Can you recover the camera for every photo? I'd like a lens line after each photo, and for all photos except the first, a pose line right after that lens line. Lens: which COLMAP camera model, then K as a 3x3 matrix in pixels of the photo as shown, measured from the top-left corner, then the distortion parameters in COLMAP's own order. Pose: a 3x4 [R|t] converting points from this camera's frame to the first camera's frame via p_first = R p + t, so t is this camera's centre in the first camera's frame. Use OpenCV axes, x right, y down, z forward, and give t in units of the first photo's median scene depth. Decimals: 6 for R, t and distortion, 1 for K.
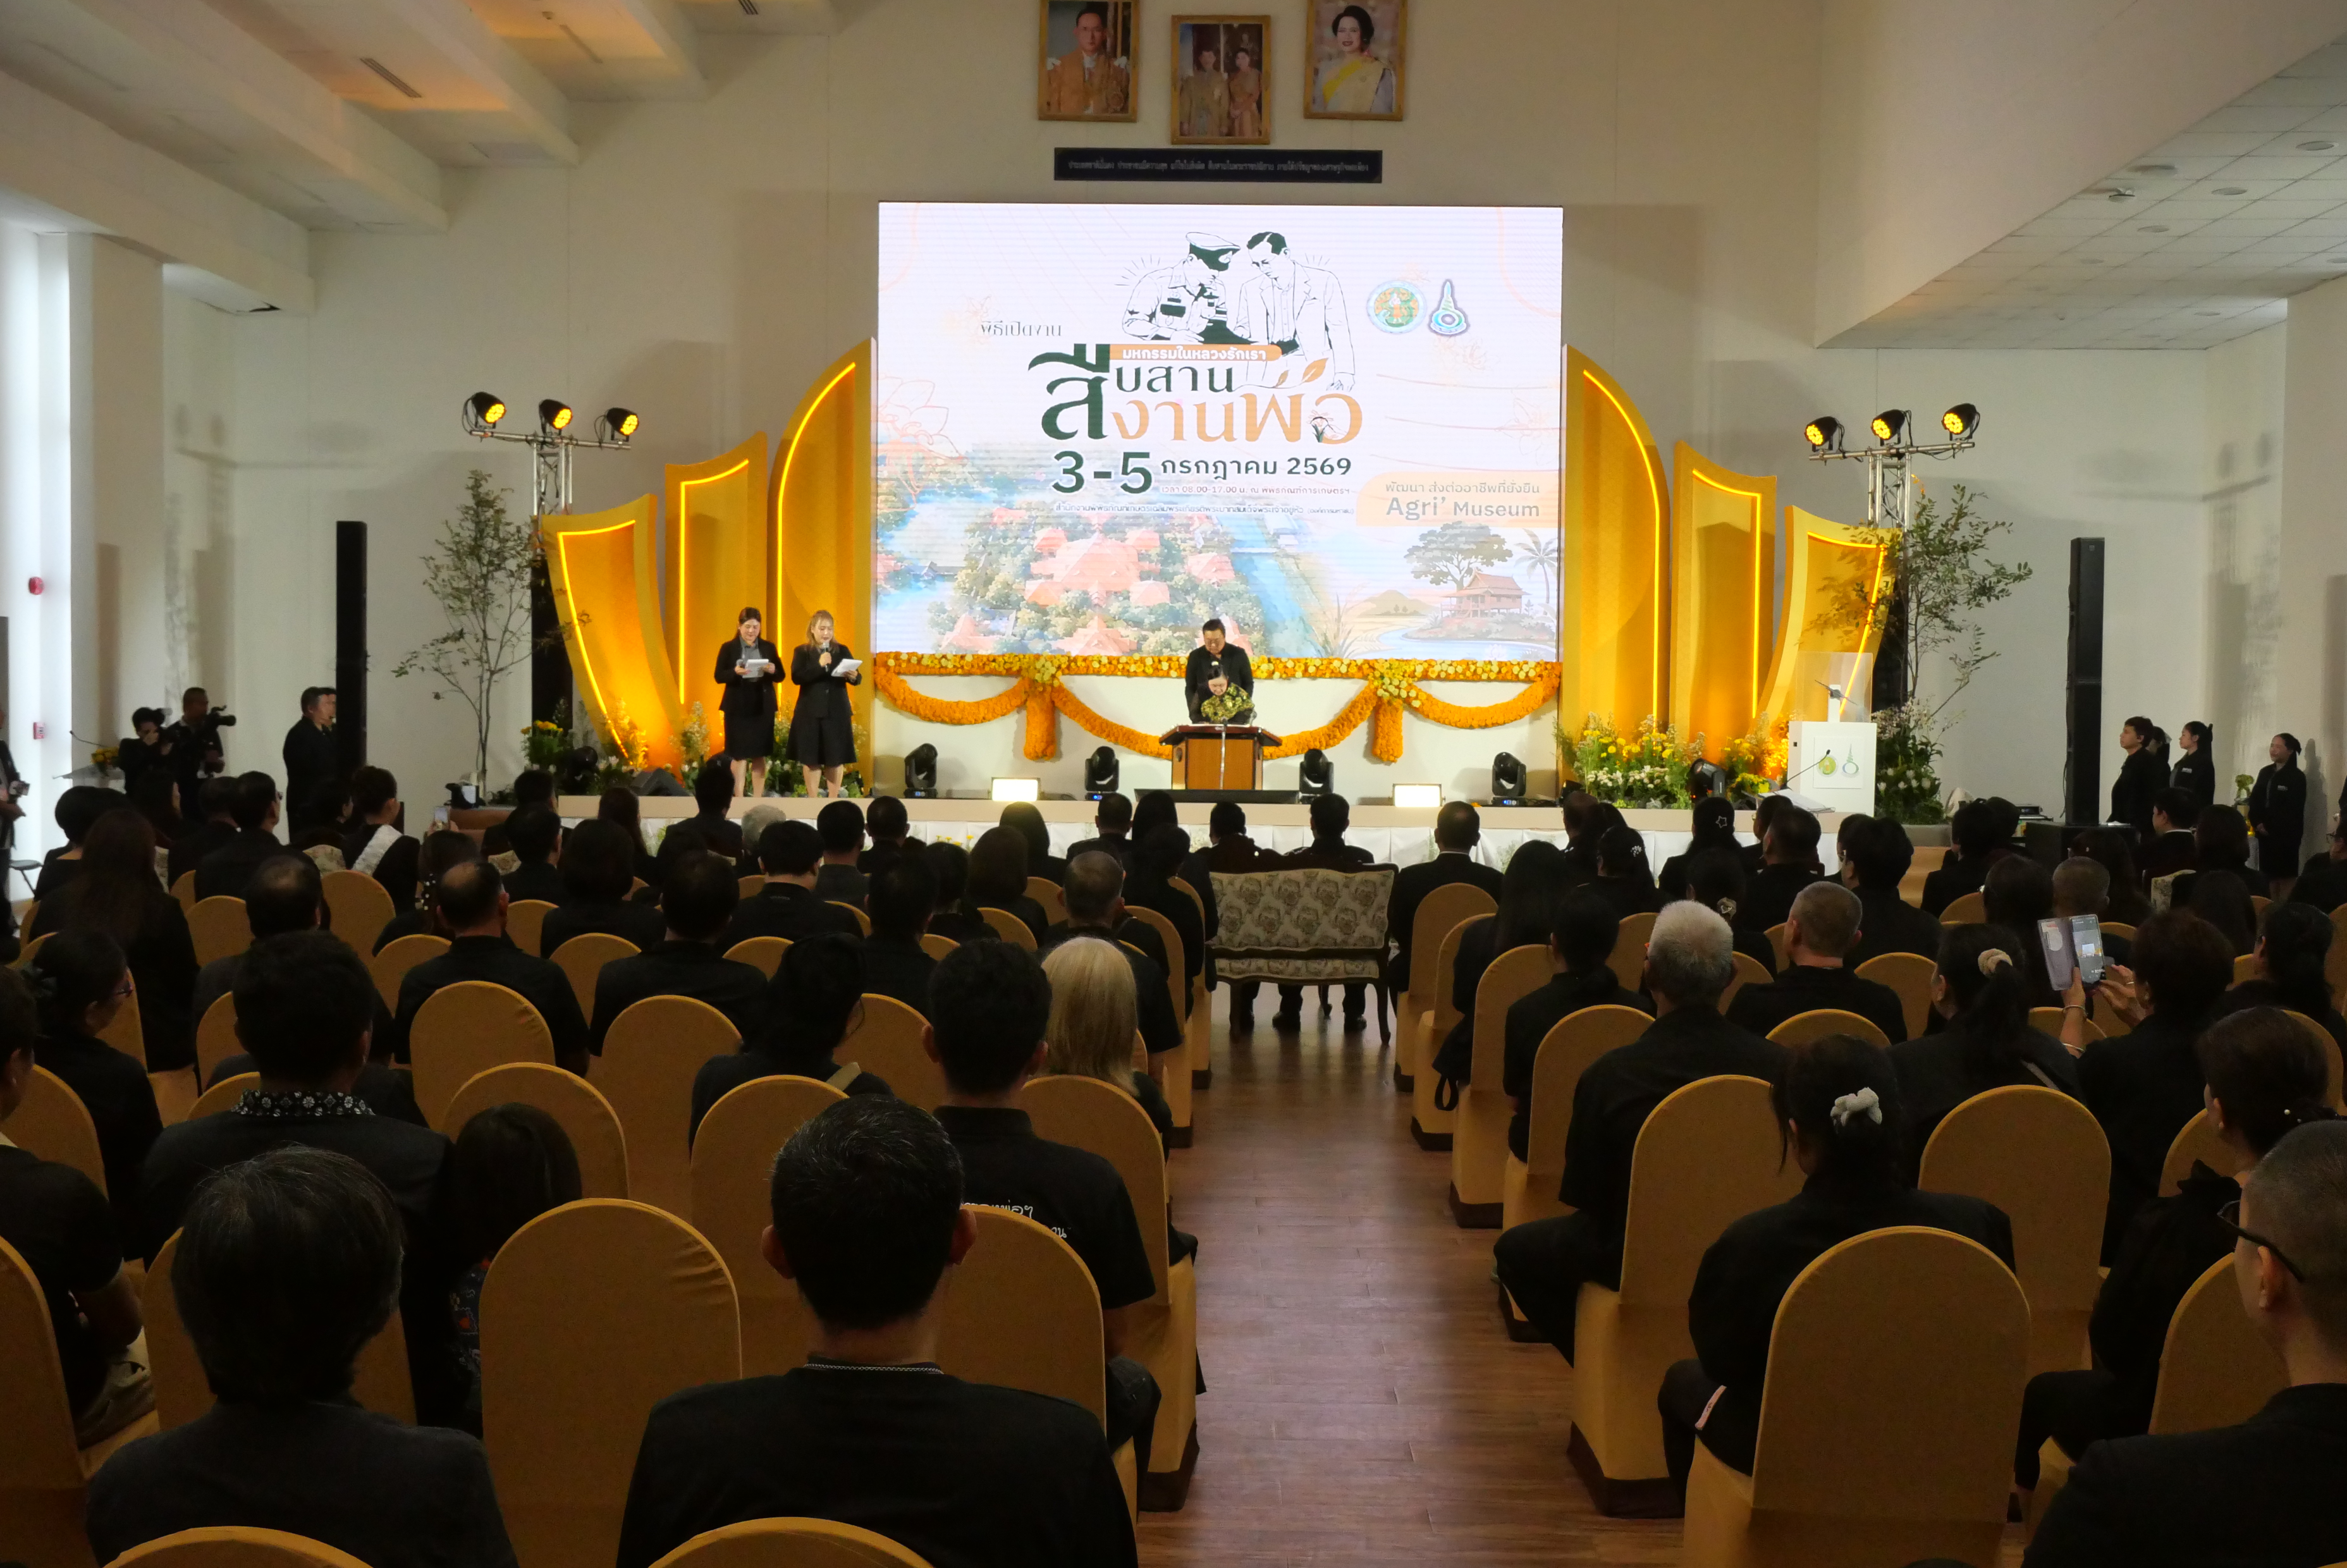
lens RADIAL K [[2408.2, 0, 1173.5], [0, 2408.2, 784.0], [0, 0, 1]] dist [0.071660, 0.002140]
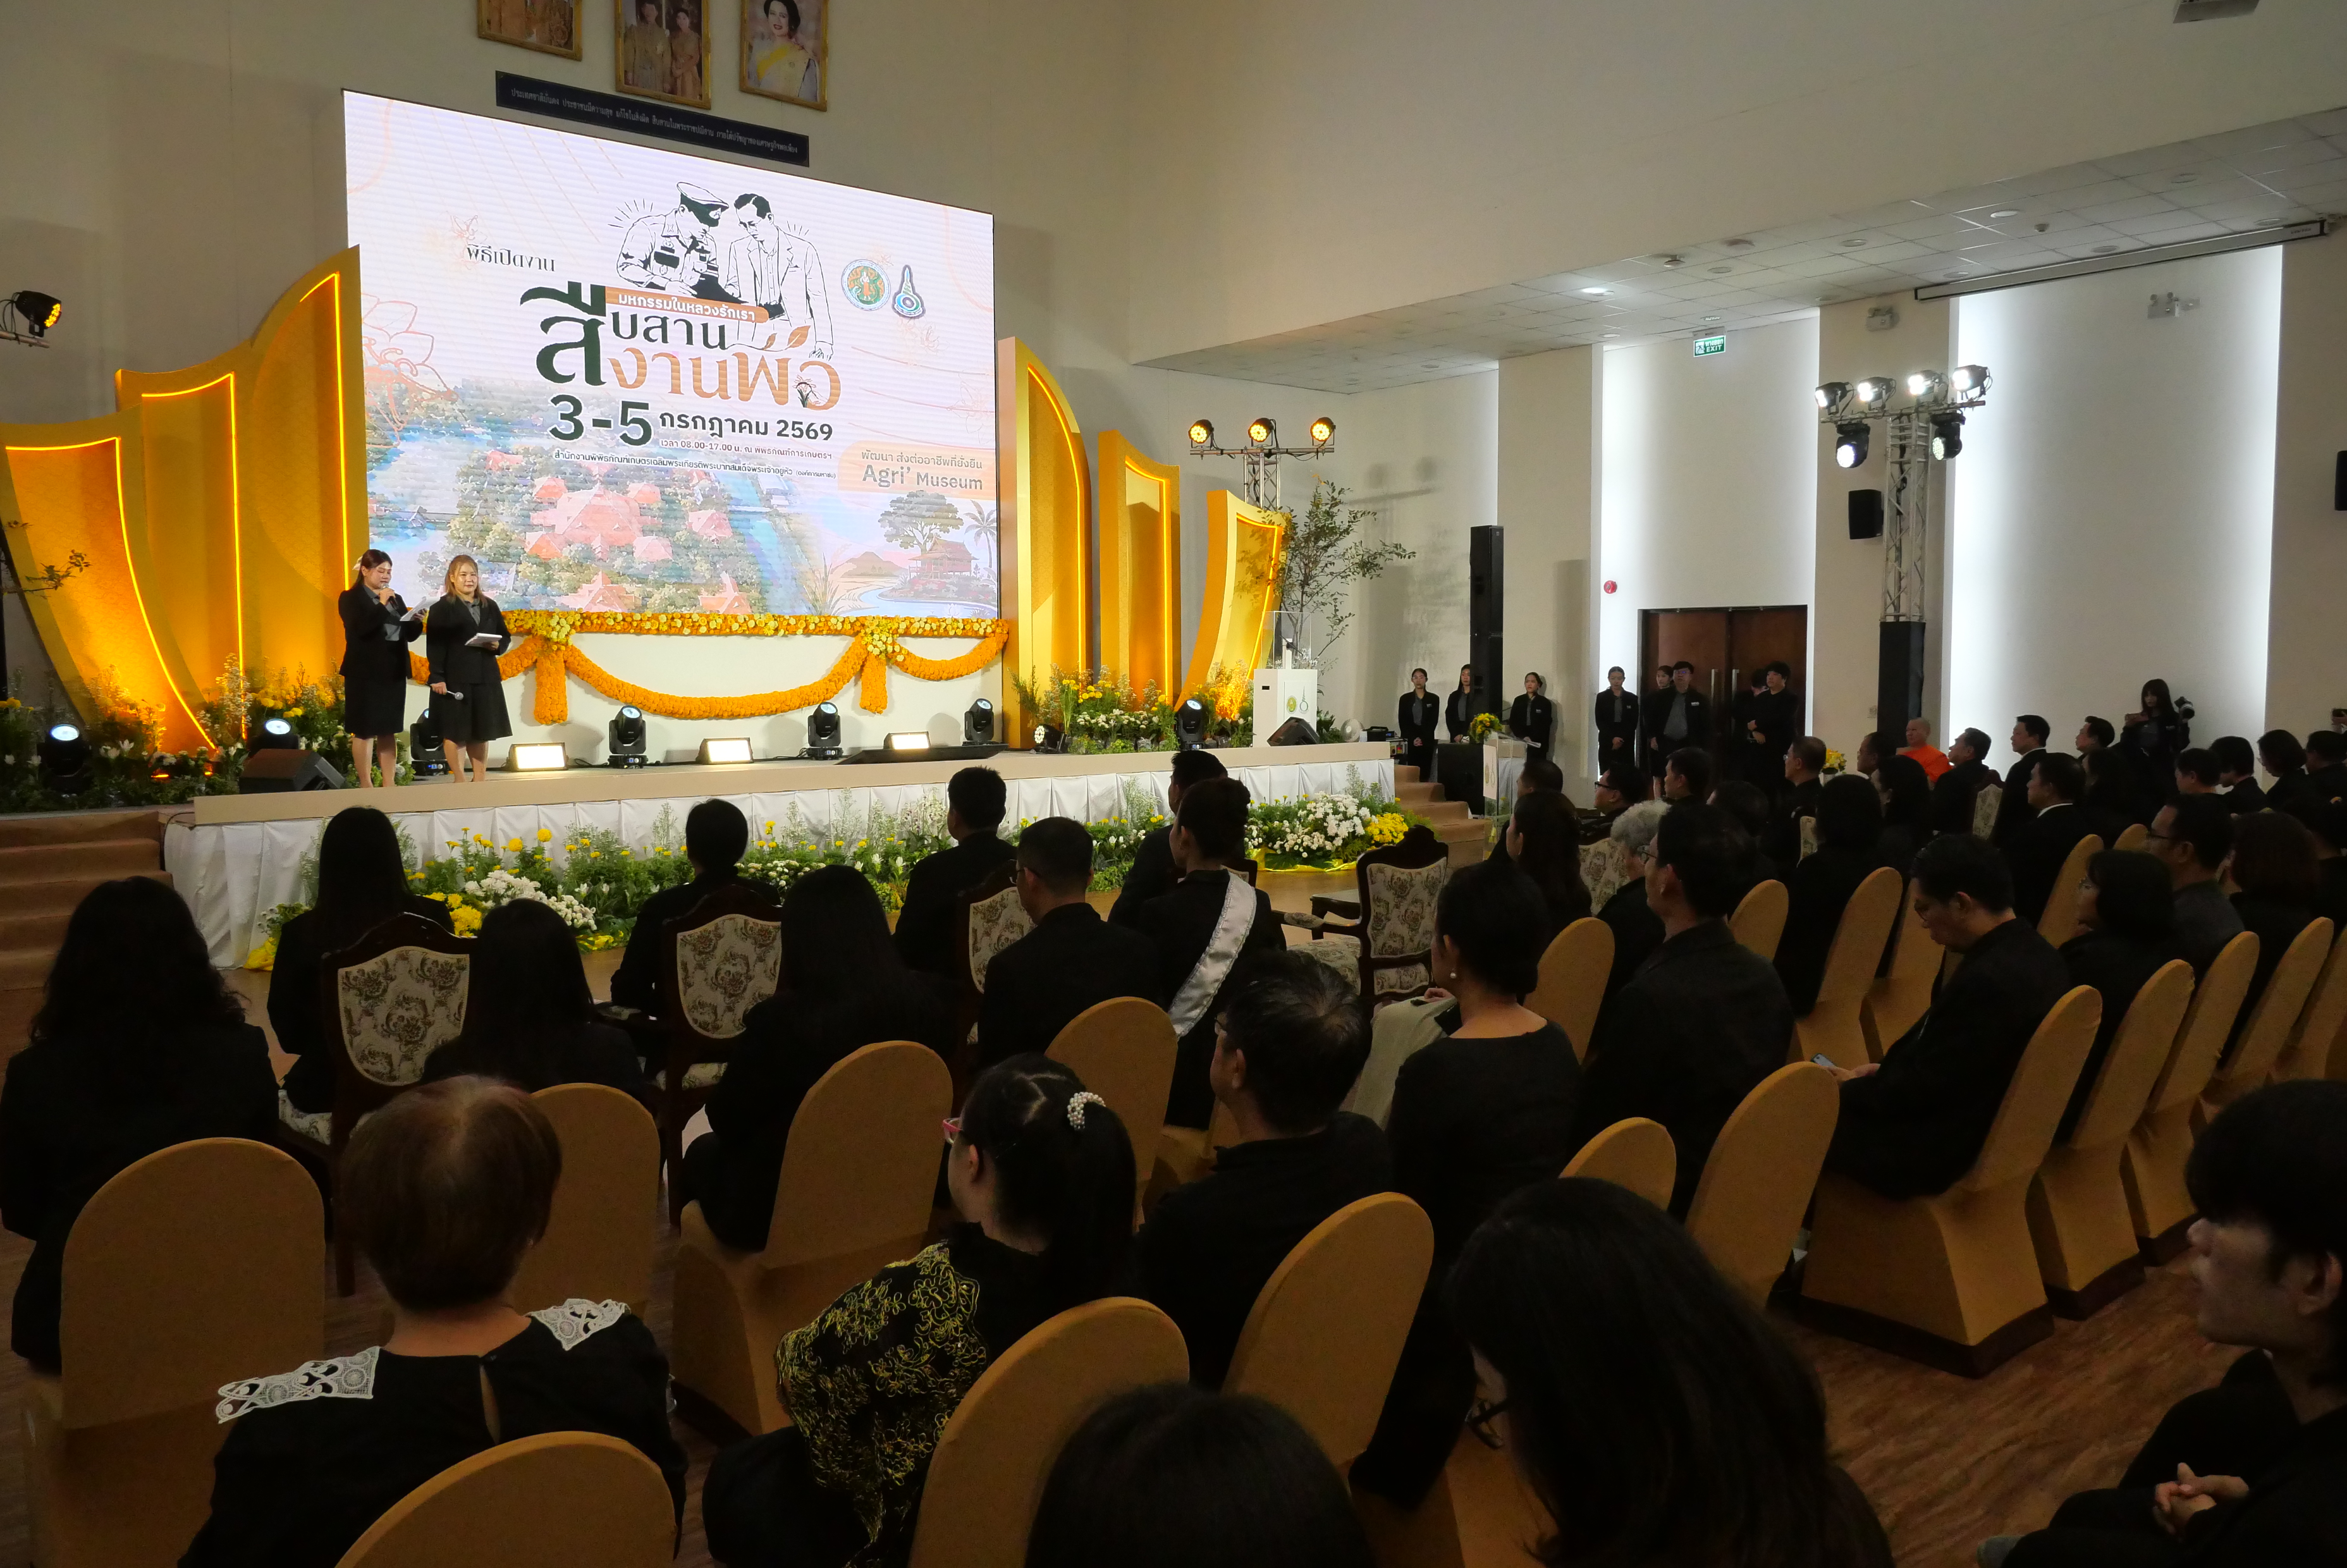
lens RADIAL K [[1700.3, 0, 1173.5], [0, 1700.3, 784.0], [0, 0, 1]] dist [-0.009899, -0.000655]
pose [[0.771994, -0.060078, 0.632784, -0.289249], [0.032709, 0.997959, 0.054844, -0.014797], [-0.634788, -0.021641, 0.772384, 0.332133]]
